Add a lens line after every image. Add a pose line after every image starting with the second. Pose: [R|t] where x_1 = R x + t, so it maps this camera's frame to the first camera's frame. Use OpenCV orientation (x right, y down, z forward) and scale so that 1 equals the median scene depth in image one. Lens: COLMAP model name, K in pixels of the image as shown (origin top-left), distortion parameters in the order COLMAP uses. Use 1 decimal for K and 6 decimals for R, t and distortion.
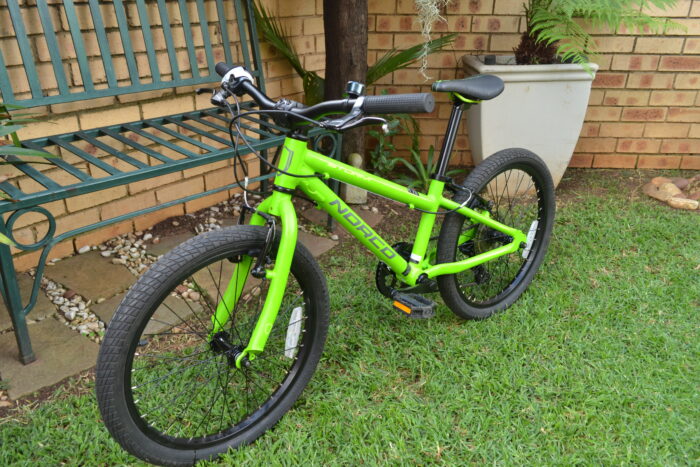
lens RADIAL K [[569.5, 0, 347.9], [0, 569.5, 234.1], [0, 0, 1]] dist [-0.000965, 0.003714]
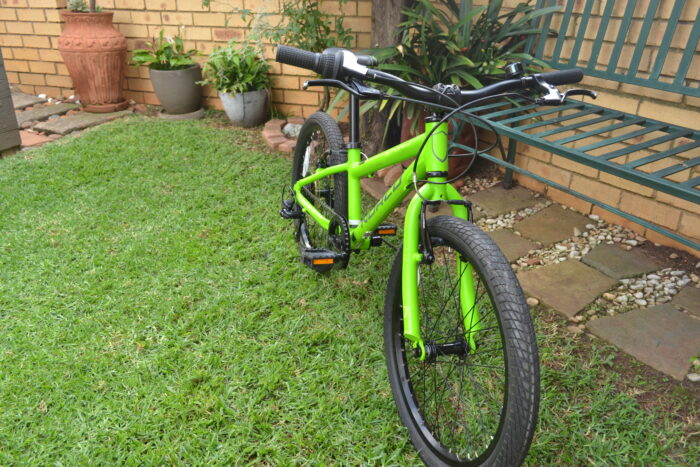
lens RADIAL K [[569.5, 0, 344.3], [0, 569.5, 233.6], [0, 0, 1]] dist [-0.000965, 0.003714]
pose [[-0.327289, 0.402816, -0.854764, 0.666513], [-0.397754, 0.761809, 0.511310, -0.329280], [0.857131, 0.507332, -0.089110, 0.731867]]
